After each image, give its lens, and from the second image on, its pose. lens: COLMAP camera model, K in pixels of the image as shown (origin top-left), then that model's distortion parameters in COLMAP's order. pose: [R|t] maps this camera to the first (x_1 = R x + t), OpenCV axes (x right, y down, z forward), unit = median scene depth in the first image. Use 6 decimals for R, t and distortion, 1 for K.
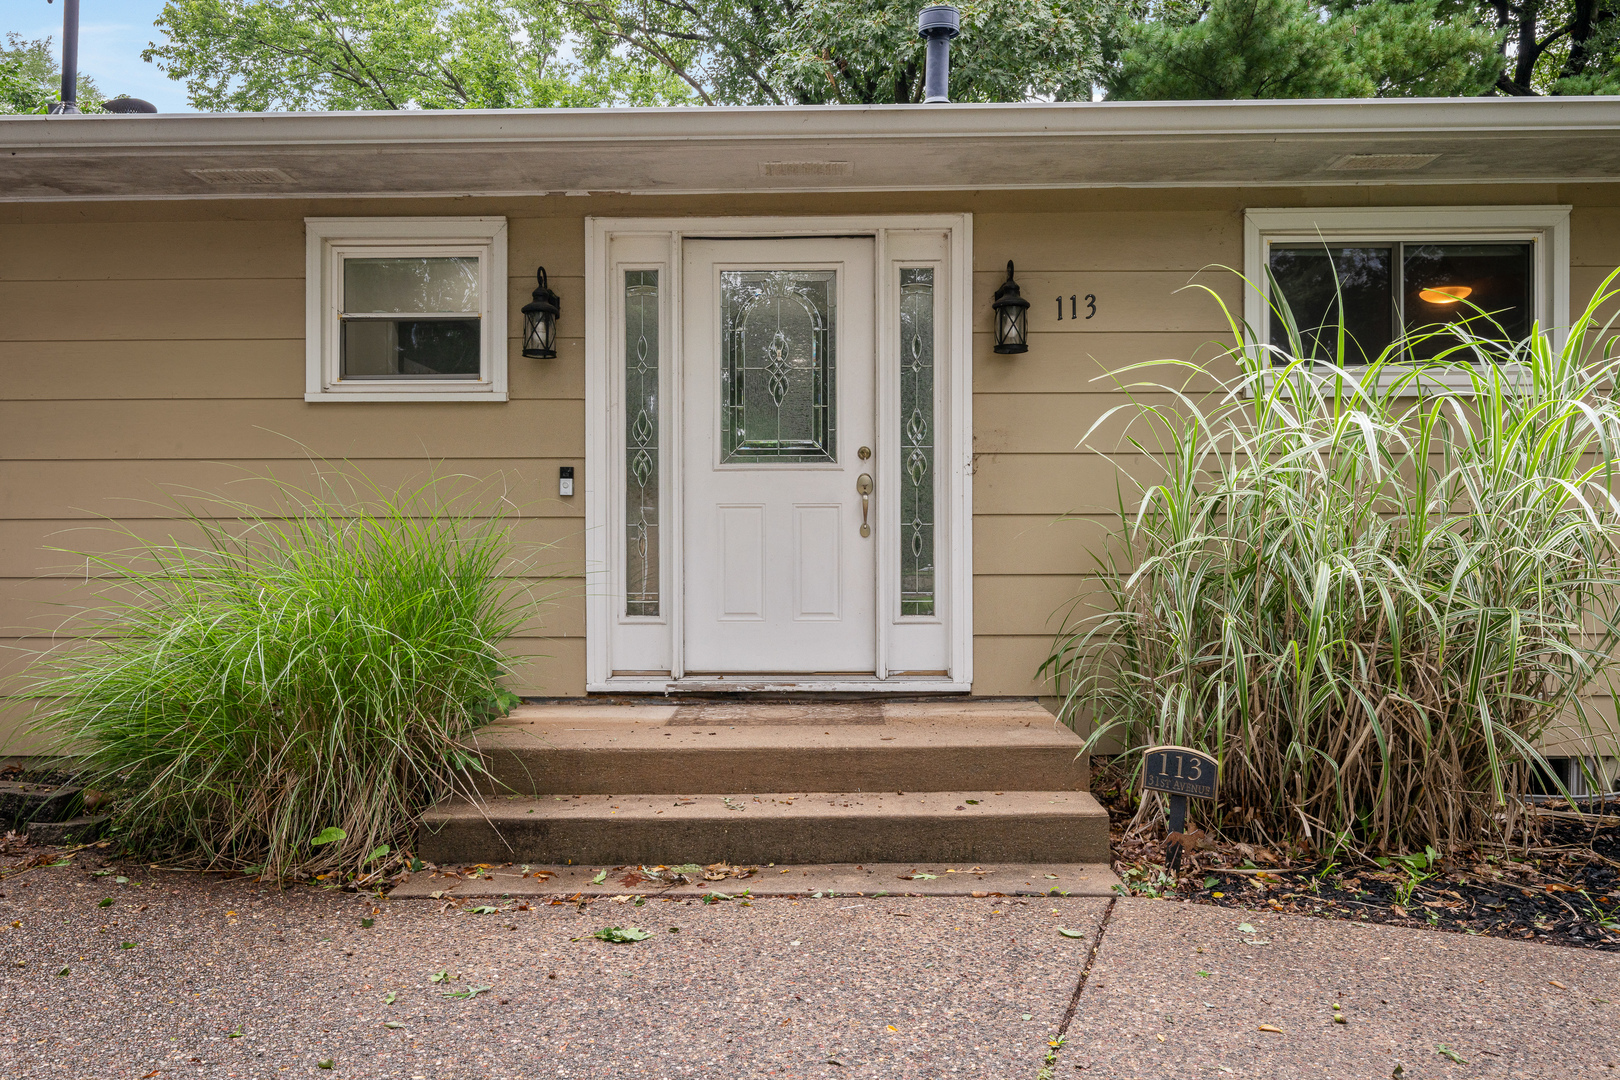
lens RADIAL K [[1156.1, 0, 810.0], [0, 1156.1, 540.0], [0, 0, 1]] dist [-0.002900, -0.002630]
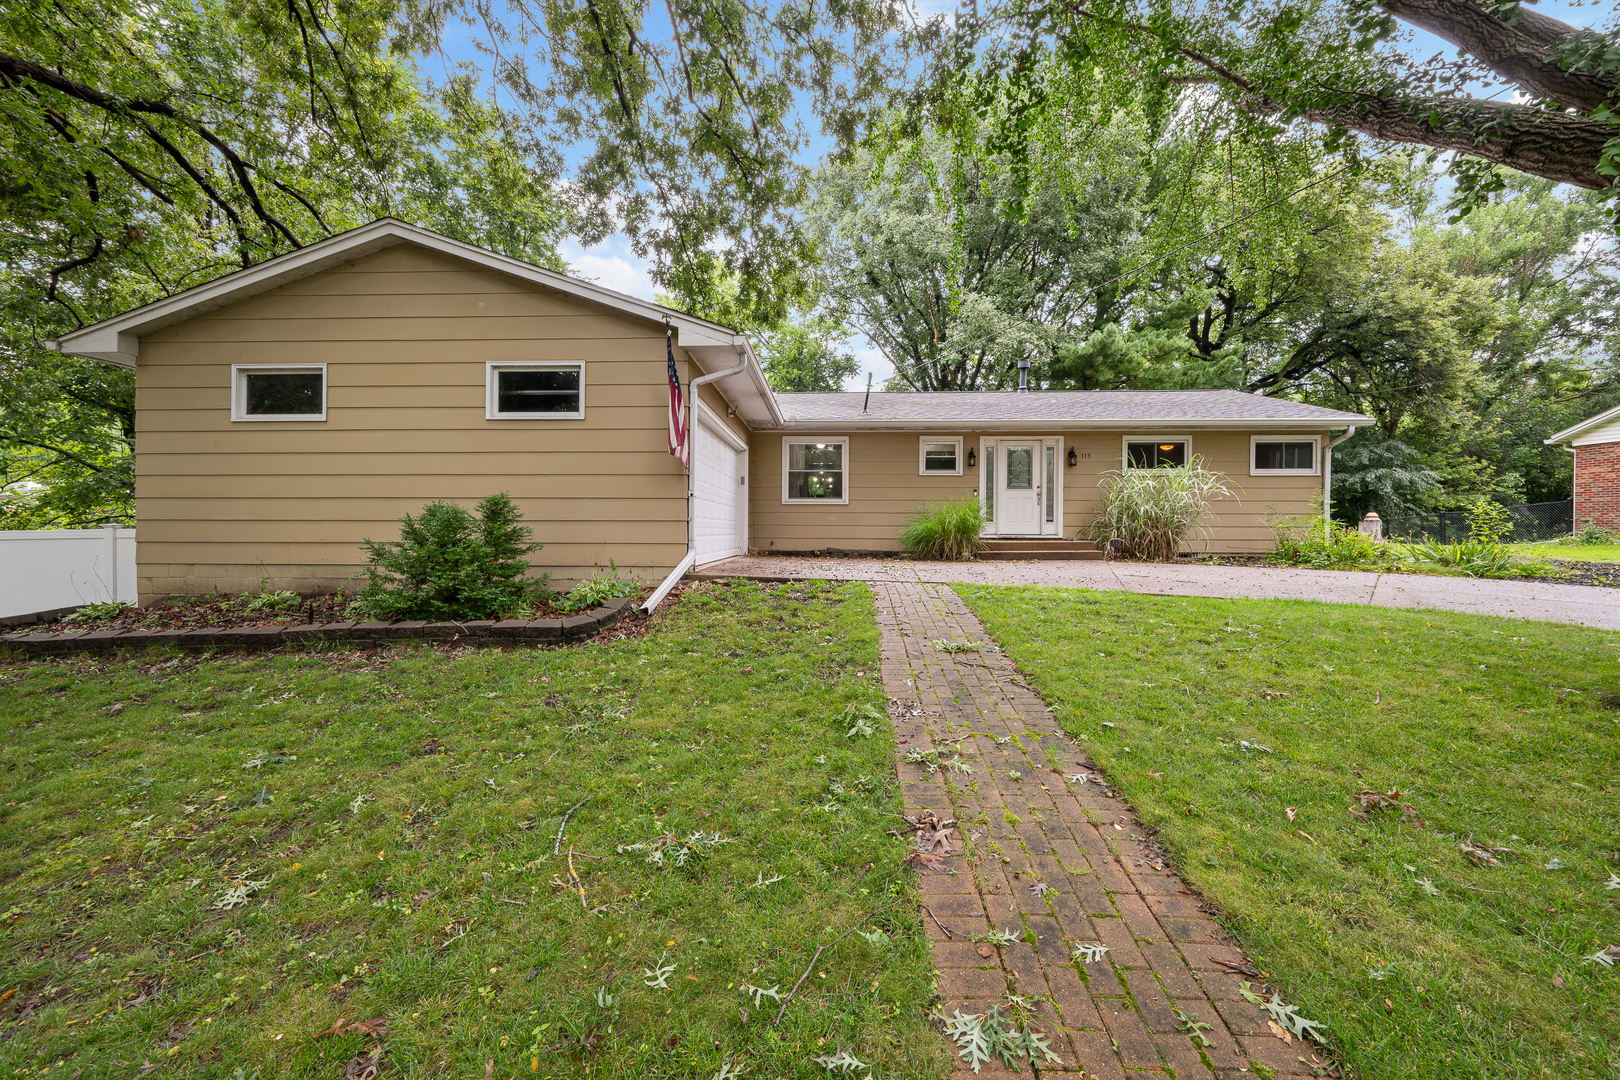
lens RADIAL K [[648.0, 0, 811.4], [0, 648.0, 525.8], [0, 0, 1]] dist [-0.000973, -0.000058]
pose [[0.999889, 0.005219, -0.013926, -0.831170], [-0.005379, 0.999920, -0.011446, 0.115161], [0.013865, 0.011520, 0.999838, -1.615915]]
